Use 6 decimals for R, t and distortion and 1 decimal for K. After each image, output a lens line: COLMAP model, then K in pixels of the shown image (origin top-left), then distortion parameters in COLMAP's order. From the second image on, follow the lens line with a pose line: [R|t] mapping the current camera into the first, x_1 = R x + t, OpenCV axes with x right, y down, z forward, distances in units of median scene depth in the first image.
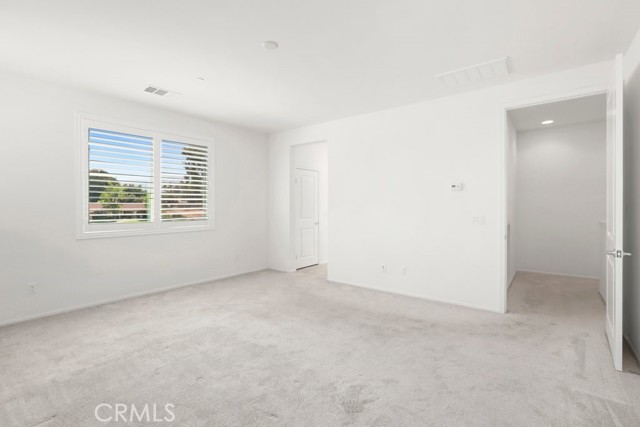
lens RADIAL K [[294.8, 0, 320.2], [0, 294.8, 208.5], [0, 0, 1]] dist [-0.025448, 0.000182]
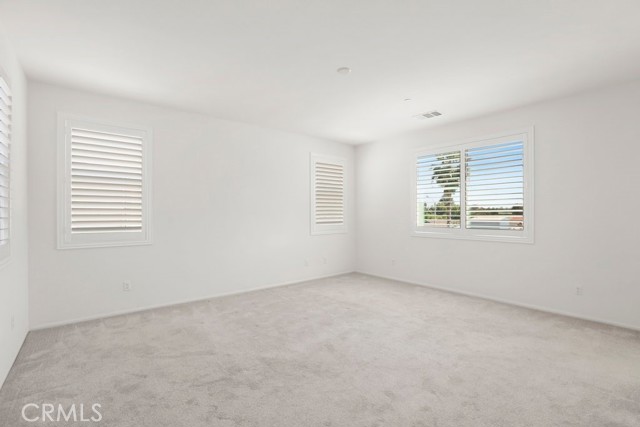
lens RADIAL K [[289.6, 0, 320.0], [0, 289.6, 213.5], [0, 0, 1]] dist [0.000089, 0.000071]
pose [[-0.189615, -0.000464, -0.981858, 0.669598], [-0.003815, 0.999993, 0.000264, -0.006402], [0.981851, 0.003796, -0.189616, 0.792508]]
